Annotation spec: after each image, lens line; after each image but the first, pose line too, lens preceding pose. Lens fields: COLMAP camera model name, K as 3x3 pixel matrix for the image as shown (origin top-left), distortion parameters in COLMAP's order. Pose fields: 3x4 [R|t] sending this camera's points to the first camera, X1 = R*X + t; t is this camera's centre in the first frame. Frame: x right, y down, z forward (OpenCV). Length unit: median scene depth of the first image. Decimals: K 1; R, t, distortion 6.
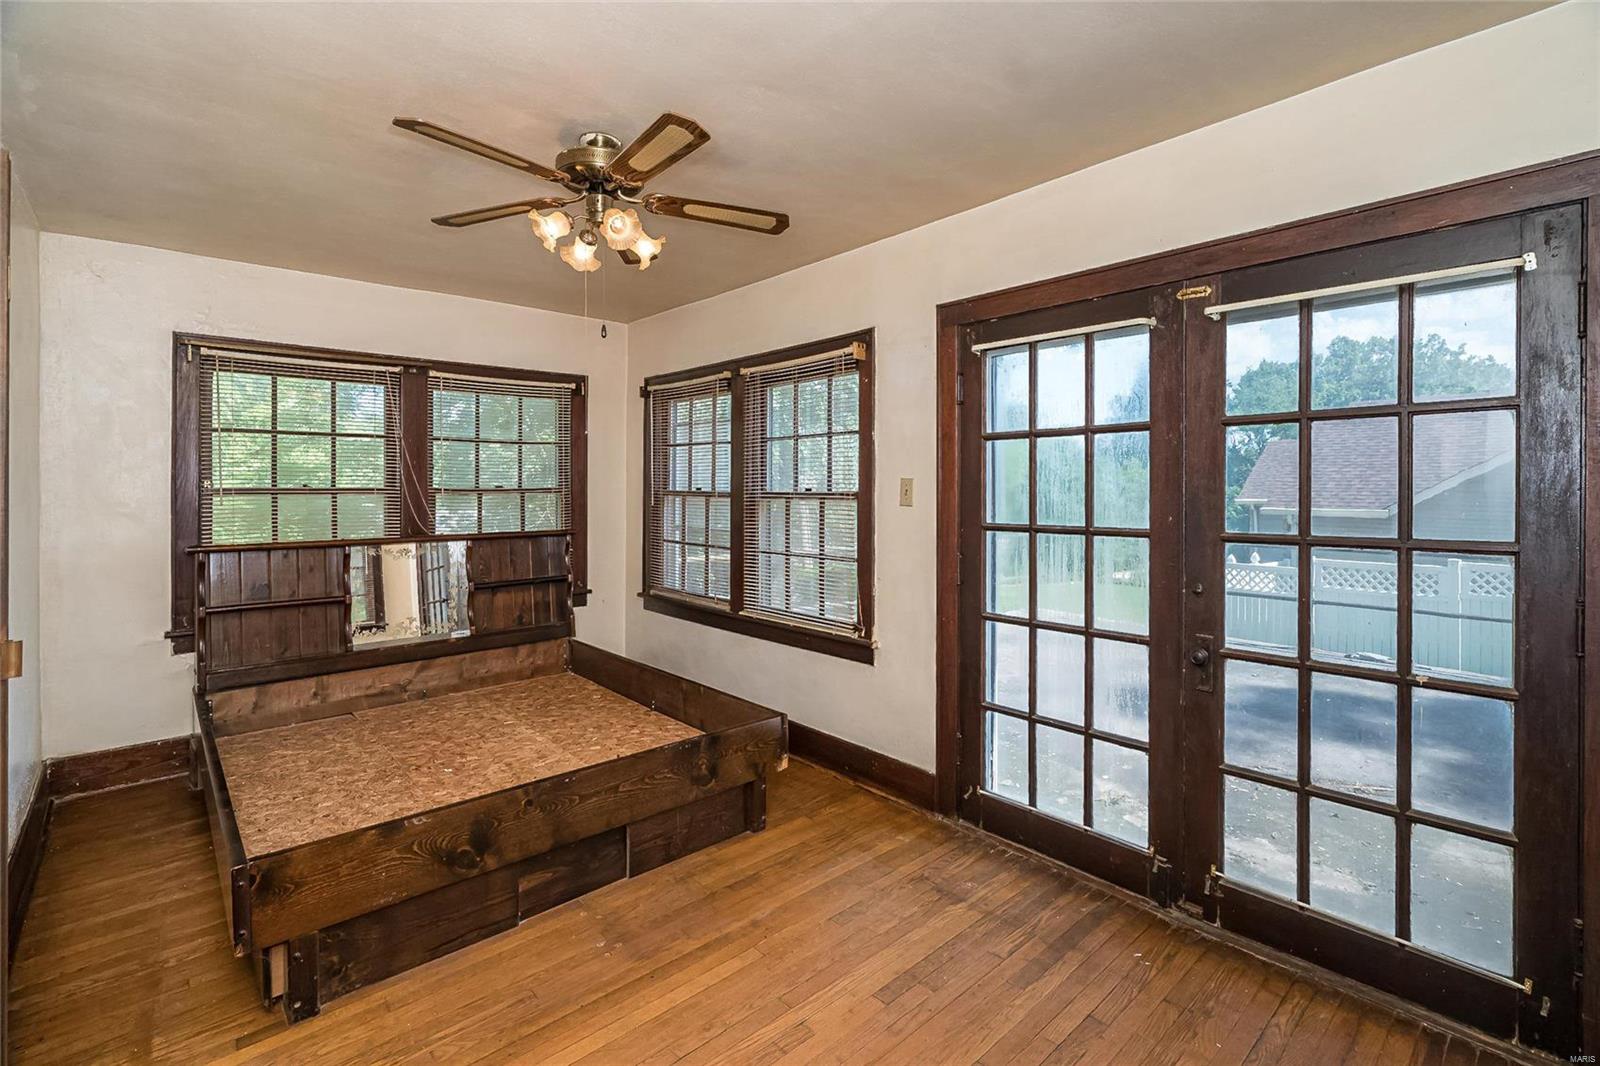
lens RADIAL K [[737.0, 0, 809.8], [0, 737.0, 499.1], [0, 0, 1]] dist [-0.000075, 0.000148]
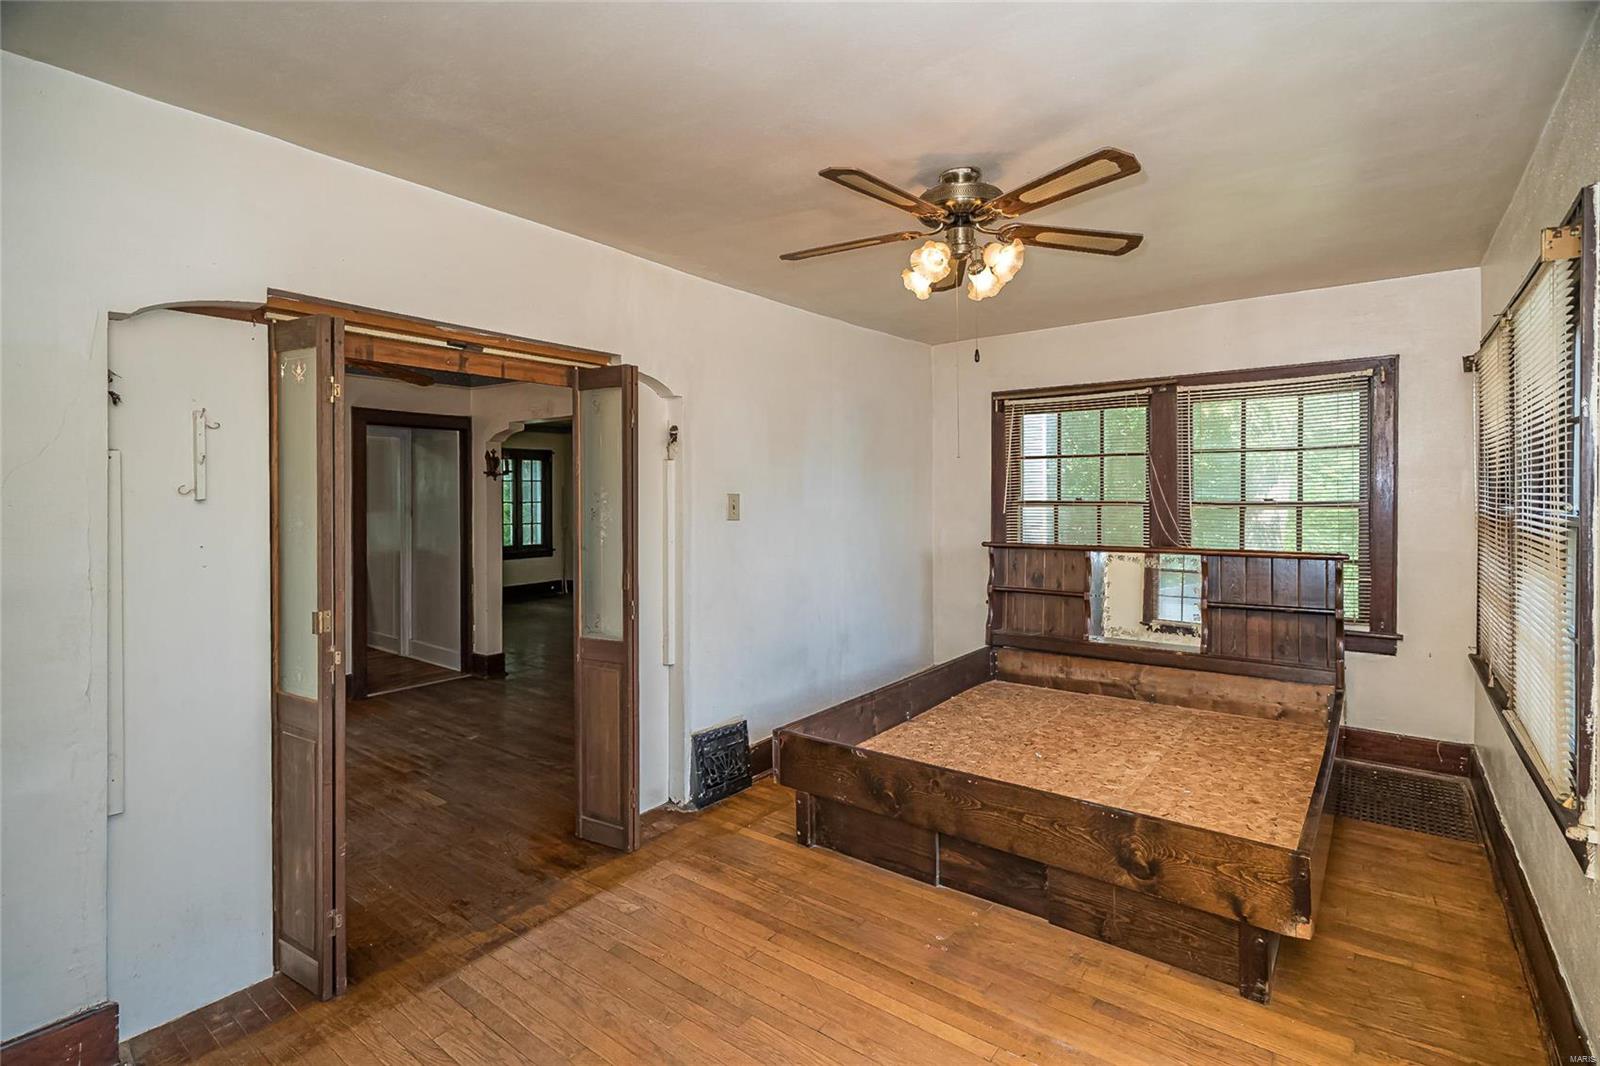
lens RADIAL K [[685.9, 0, 793.5], [0, 685.9, 505.3], [0, 0, 1]] dist [-0.003191, 0.000465]
pose [[0.208333, 0.013818, -0.977960, 0.338946], [-0.011943, 0.999862, 0.011583, -0.015794], [0.977985, 0.009267, 0.208469, 0.312846]]
